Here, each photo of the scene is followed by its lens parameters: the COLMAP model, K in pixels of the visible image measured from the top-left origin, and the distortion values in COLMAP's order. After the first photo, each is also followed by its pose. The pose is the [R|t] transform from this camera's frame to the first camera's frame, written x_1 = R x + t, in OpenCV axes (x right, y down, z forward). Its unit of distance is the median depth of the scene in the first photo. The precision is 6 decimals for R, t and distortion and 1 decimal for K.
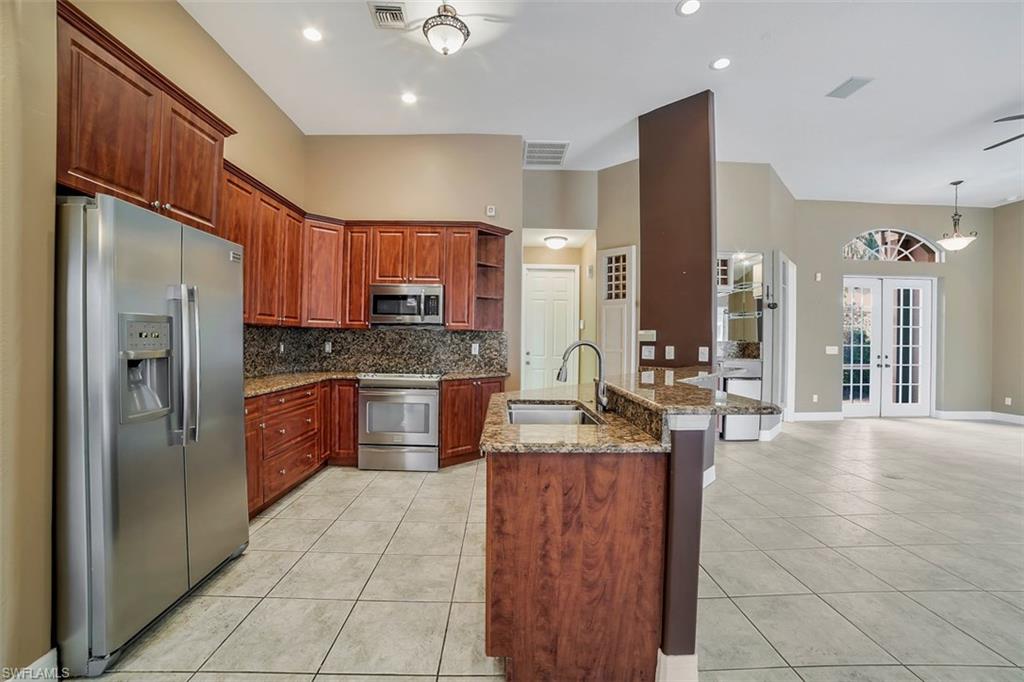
lens RADIAL K [[425.5, 0, 512.0], [0, 425.5, 341.0], [0, 0, 1]] dist [-0.104366, 0.036383]
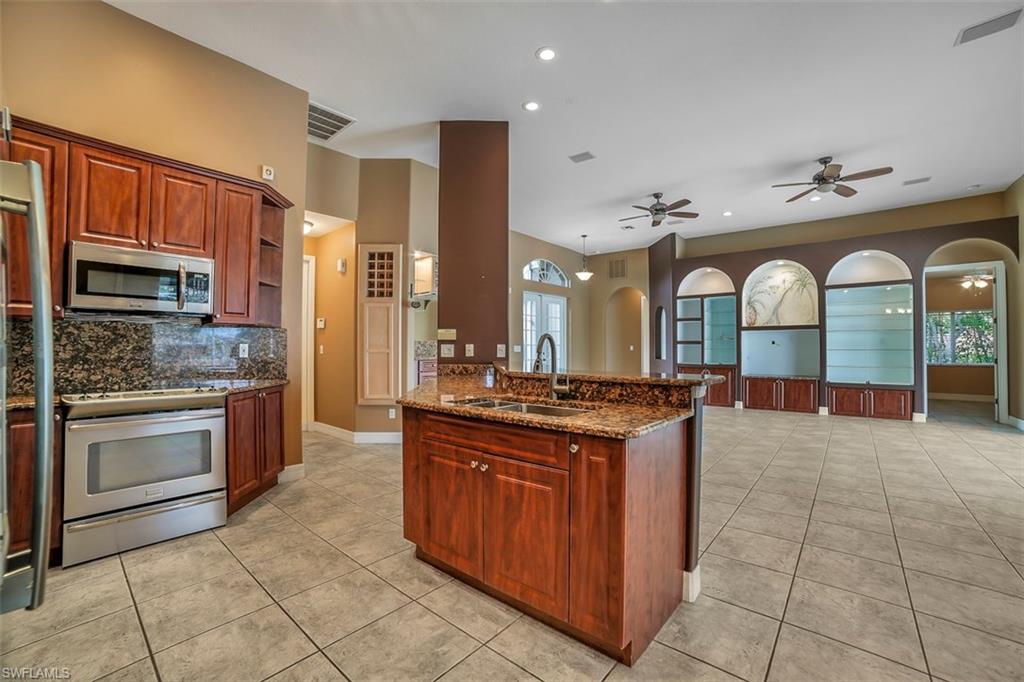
lens RADIAL K [[421.2, 0, 512.0], [0, 421.2, 341.0], [0, 0, 1]] dist [-0.102054, 0.034761]
pose [[0.669589, -0.000861, 0.742731, -0.300019], [0.008113, 0.999948, -0.006155, 0.009944], [-0.742687, 0.010147, 0.669562, 0.168924]]
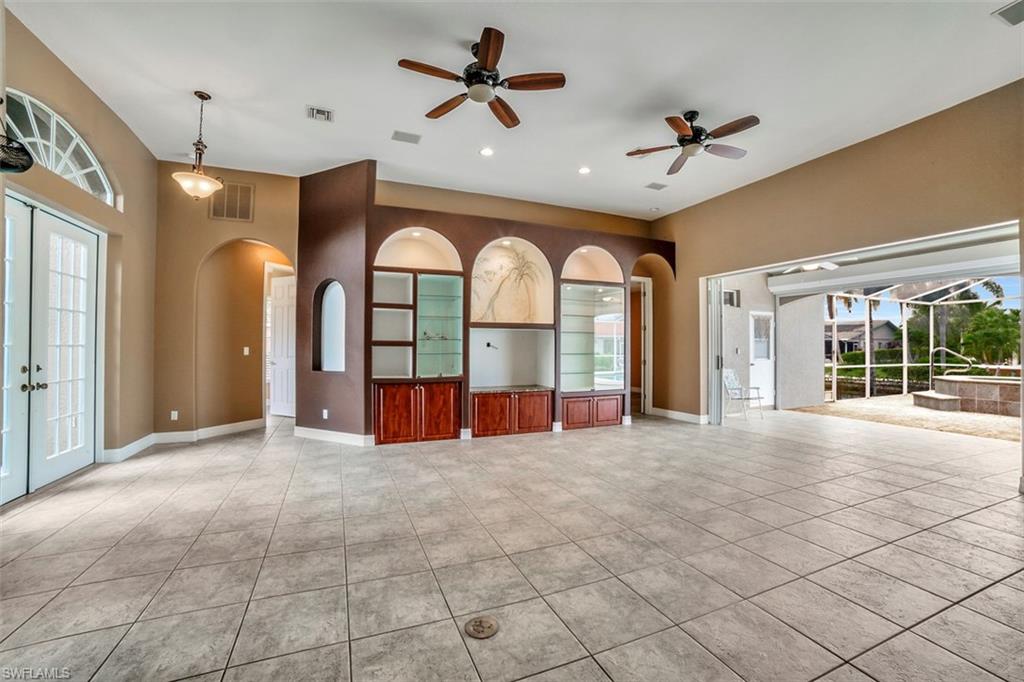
lens RADIAL K [[425.5, 0, 512.0], [0, 425.5, 341.0], [0, 0, 1]] dist [-0.104366, 0.036383]
pose [[-0.359736, -0.001520, 0.933053, 0.403619], [-0.006739, 0.999977, -0.000969, 0.003755], [-0.933030, -0.006636, -0.359738, 0.927465]]
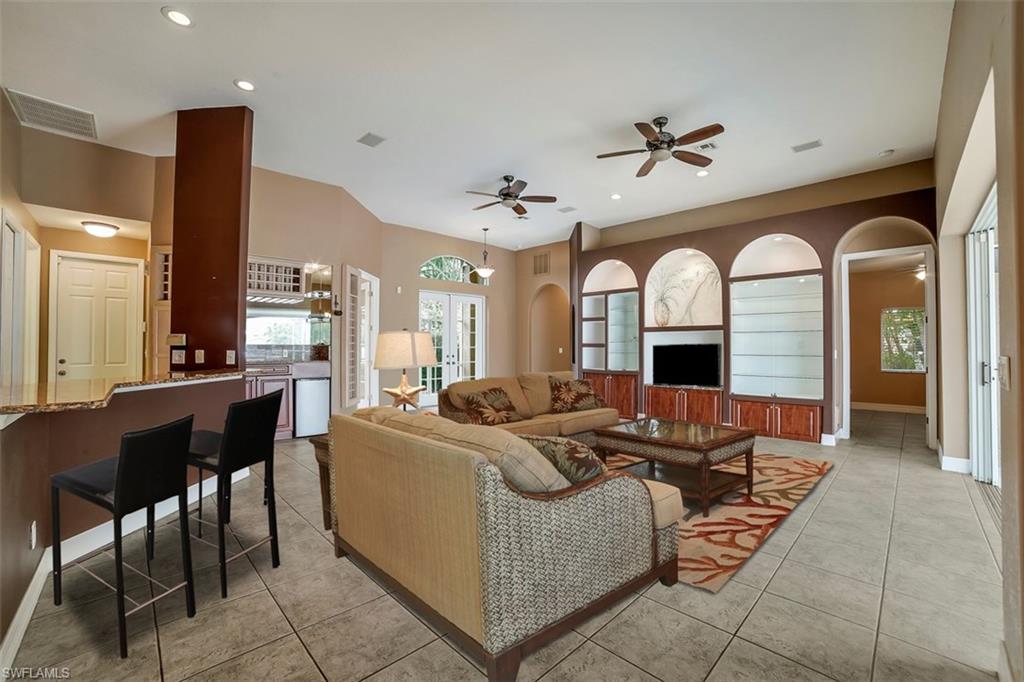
lens RADIAL K [[425.5, 0, 512.0], [0, 425.5, 341.0], [0, 0, 1]] dist [-0.104366, 0.036383]
pose [[0.732370, -0.001740, 0.680905, 0.226343], [0.007989, 0.999950, -0.006038, 0.002029], [-0.680860, 0.009862, 0.732347, -0.183760]]
